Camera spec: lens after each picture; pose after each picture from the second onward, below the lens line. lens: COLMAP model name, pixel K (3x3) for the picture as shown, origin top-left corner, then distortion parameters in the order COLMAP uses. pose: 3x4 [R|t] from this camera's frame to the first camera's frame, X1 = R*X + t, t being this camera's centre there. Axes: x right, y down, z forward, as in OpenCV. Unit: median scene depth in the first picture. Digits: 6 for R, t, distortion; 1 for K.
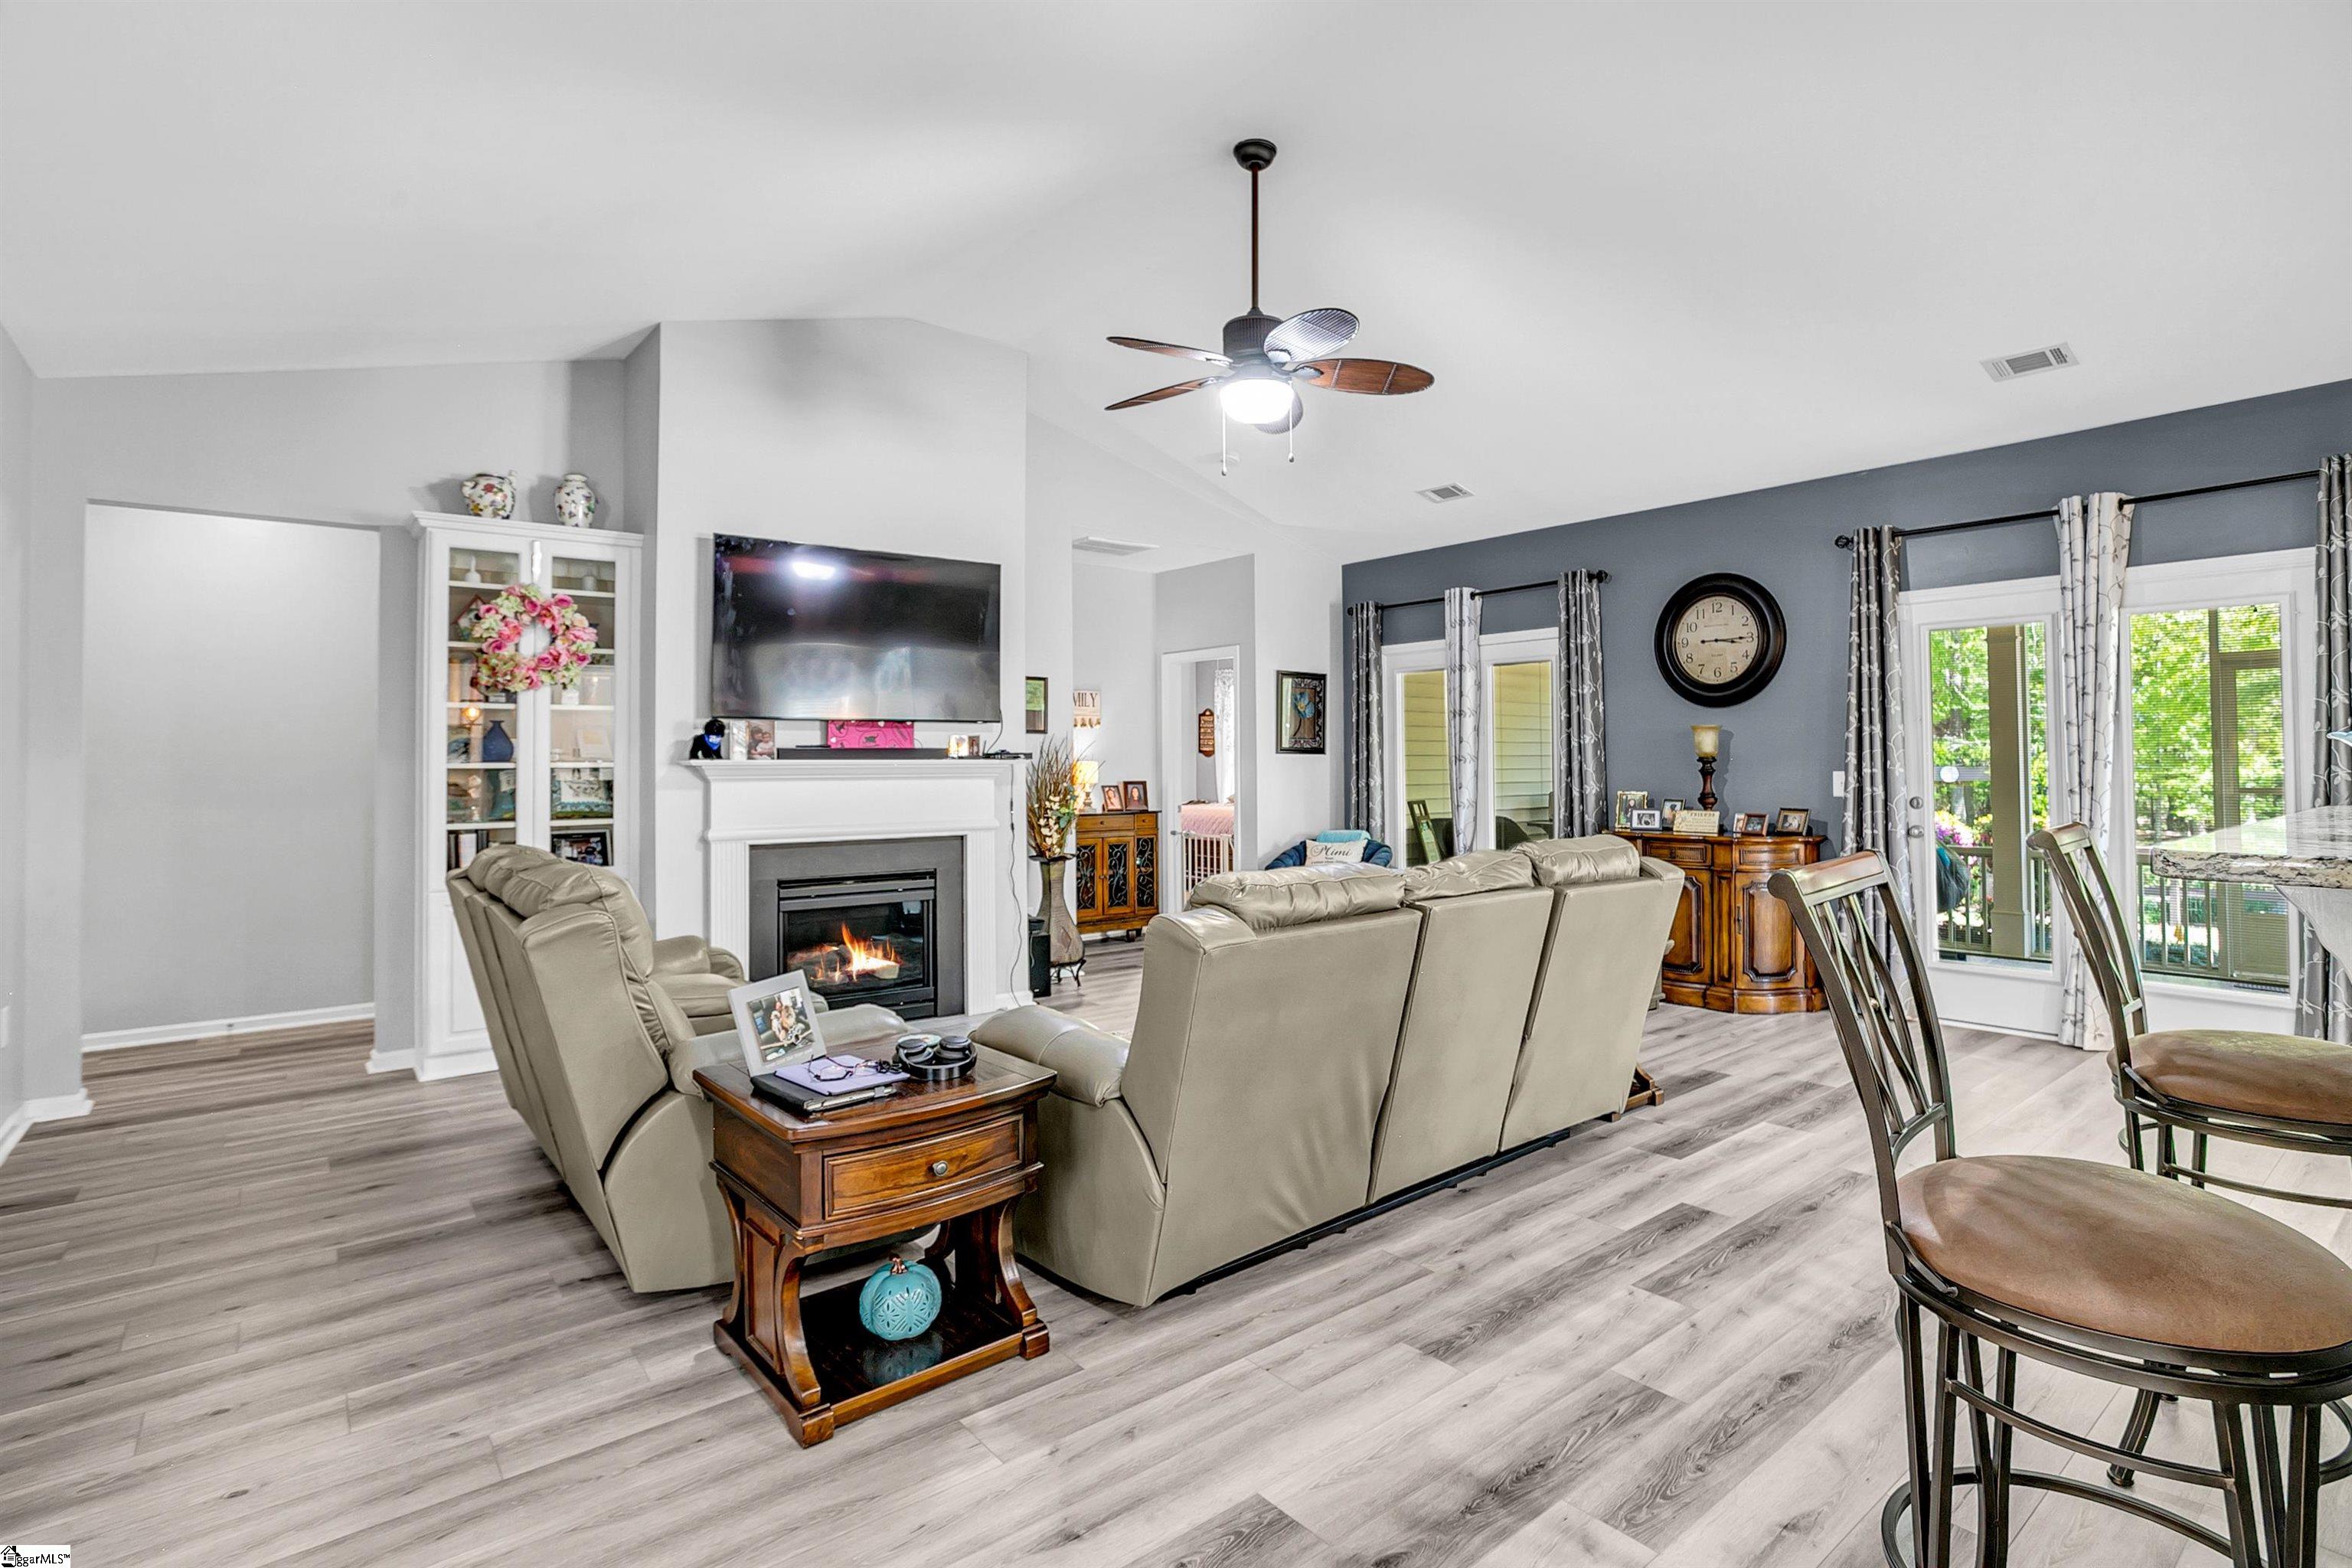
lens RADIAL K [[1151.8, 0, 1106.4], [0, 1151.8, 703.5], [0, 0, 1]] dist [-0.033476, 0.006913]
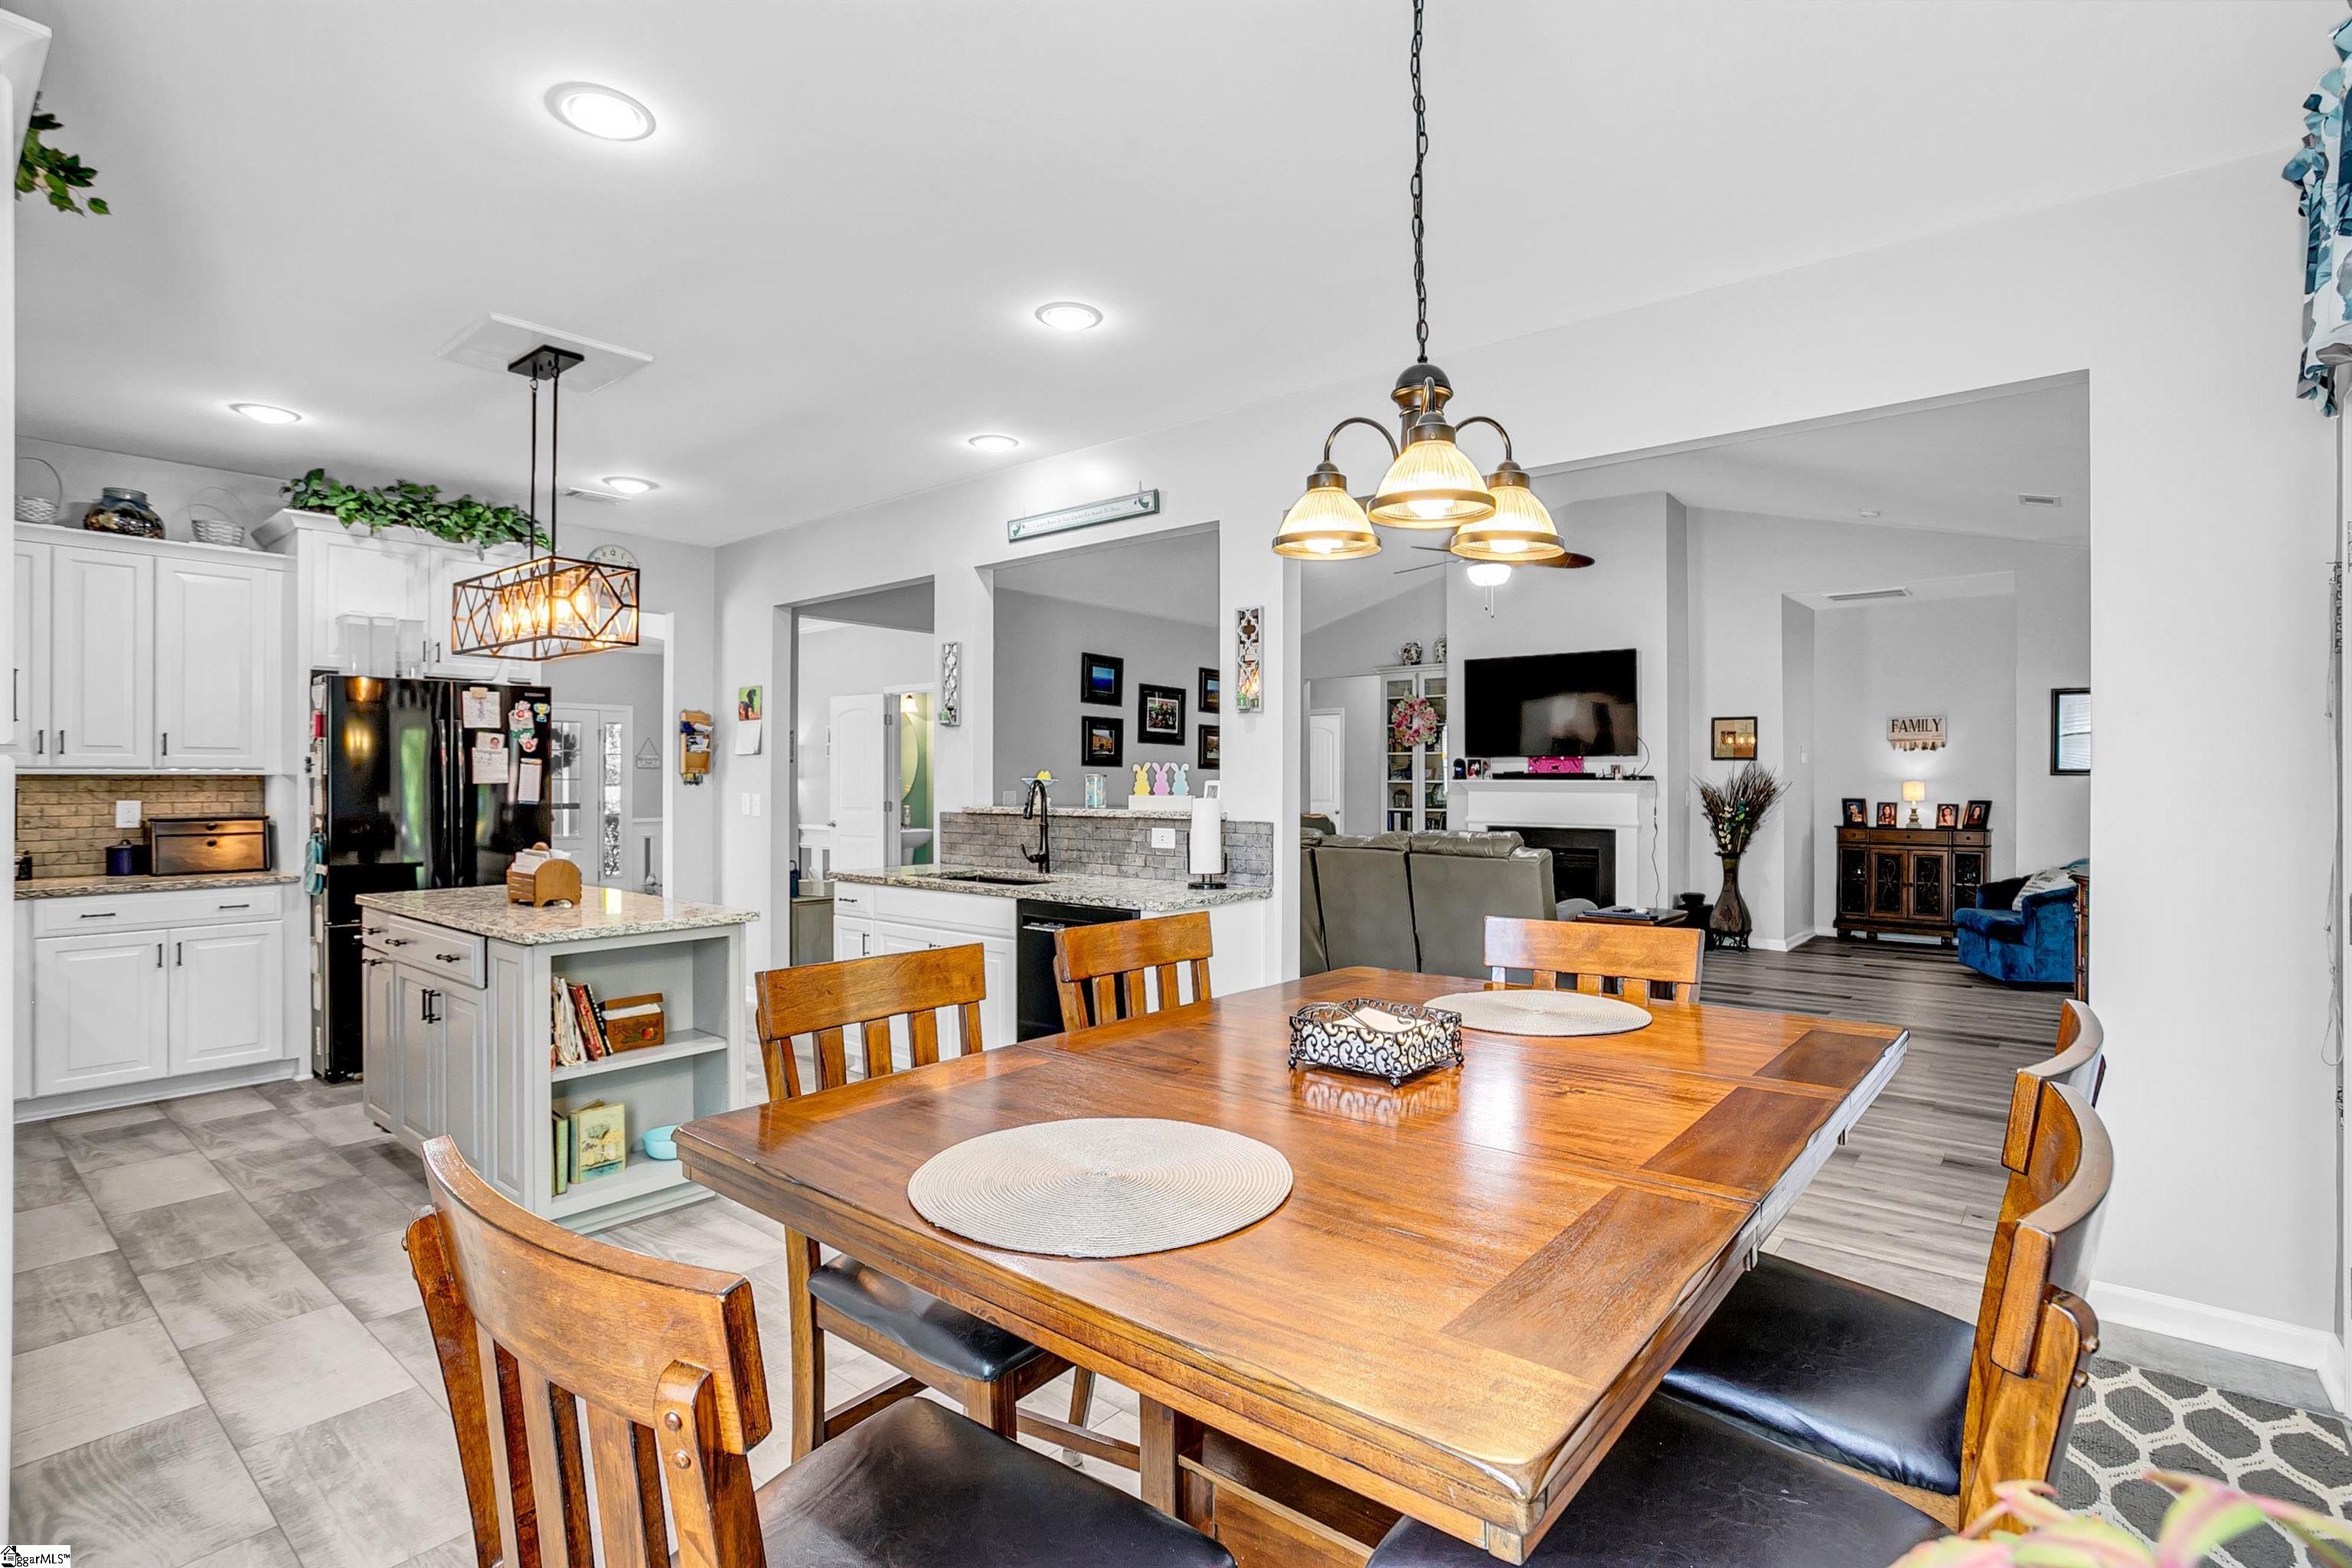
lens RADIAL K [[1116.1, 0, 1186.0], [0, 1116.1, 783.8], [0, 0, 1]] dist [-0.021448, 0.000130]
pose [[0.231722, 0.007289, -0.972755, 1.239447], [0.044397, 0.998851, 0.018061, 0.002933], [0.971768, -0.047373, 0.231132, 0.126206]]
